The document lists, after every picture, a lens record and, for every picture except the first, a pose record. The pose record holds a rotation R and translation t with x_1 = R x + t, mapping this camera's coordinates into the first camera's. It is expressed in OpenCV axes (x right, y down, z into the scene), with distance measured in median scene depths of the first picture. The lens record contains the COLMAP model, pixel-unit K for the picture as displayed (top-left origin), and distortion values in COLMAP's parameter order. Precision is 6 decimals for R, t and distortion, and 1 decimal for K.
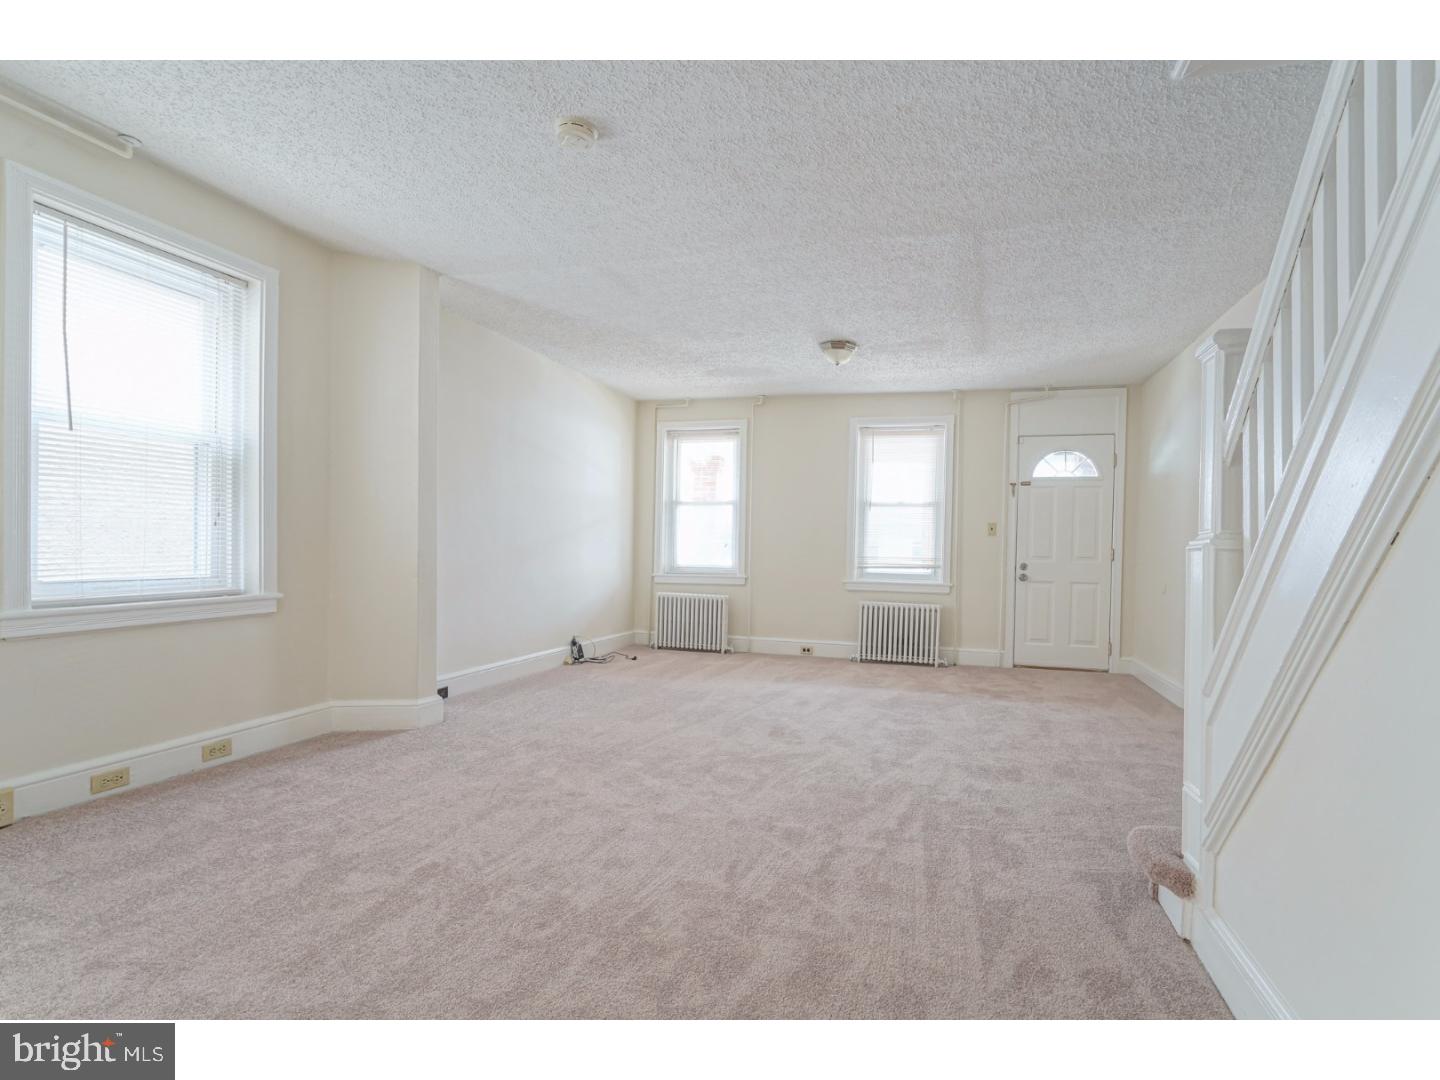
lens RADIAL K [[657.1, 0, 714.1], [0, 657.1, 546.1], [0, 0, 1]] dist [-0.002131, 0.000461]
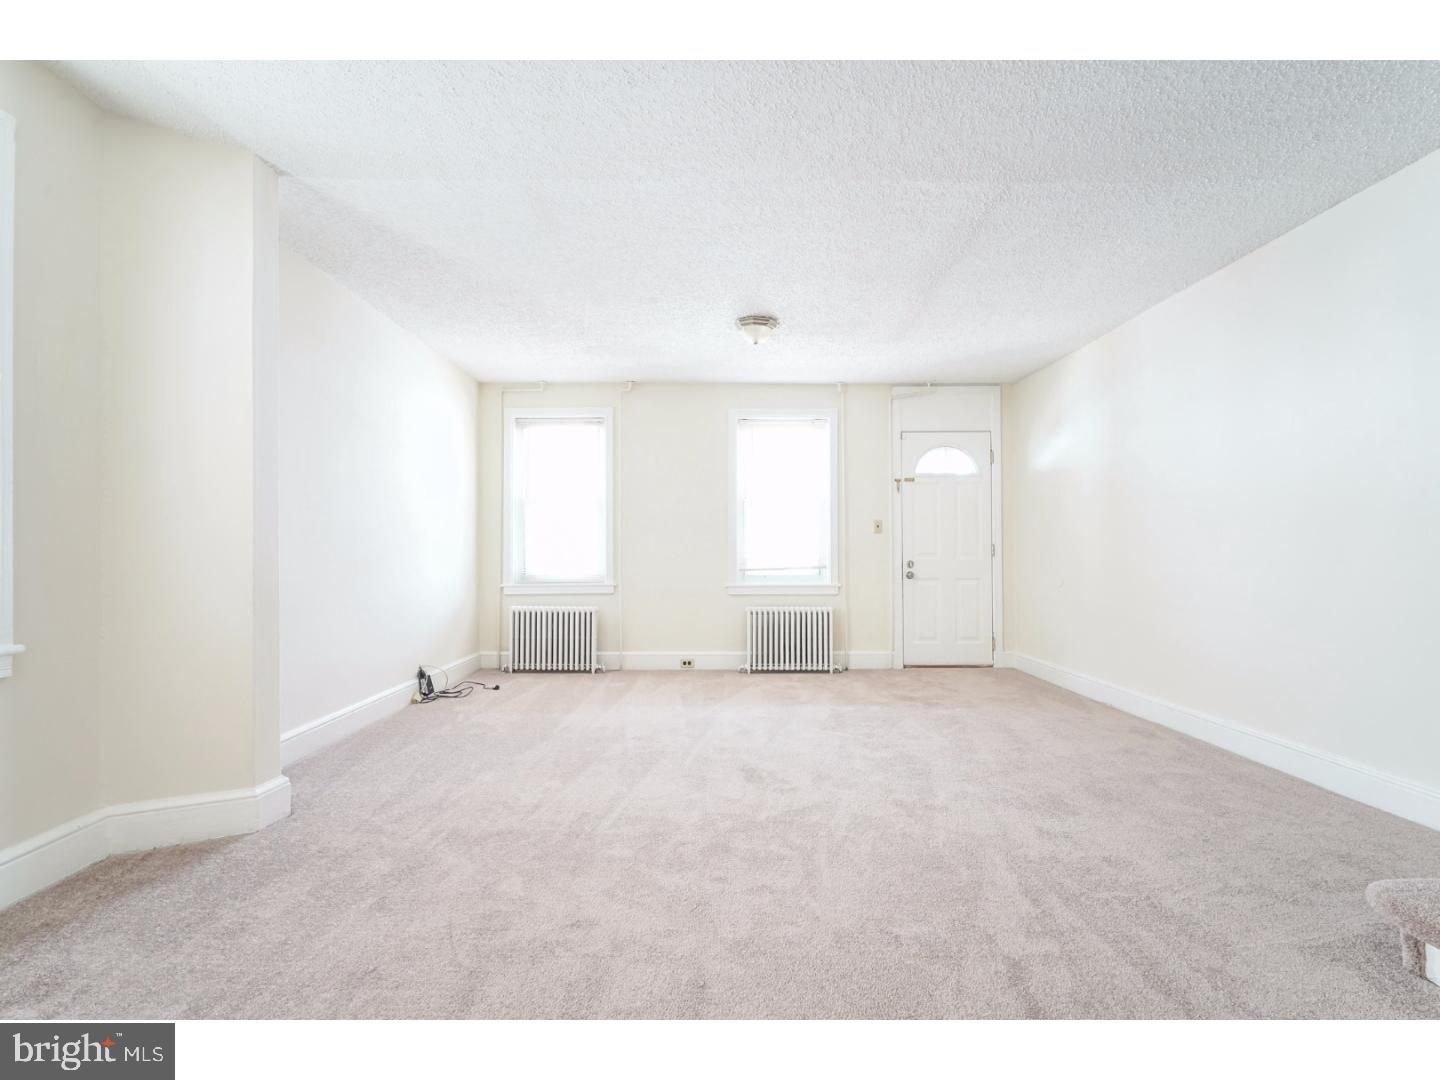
lens RADIAL K [[689.9, 0, 717.9], [0, 689.9, 530.9], [0, 0, 1]] dist [-0.001222, 0.000678]
pose [[0.964767, -0.015022, 0.262677, -0.079249], [0.021577, 0.999523, -0.022088, -0.001955], [-0.262220, 0.026978, 0.964631, 0.083471]]
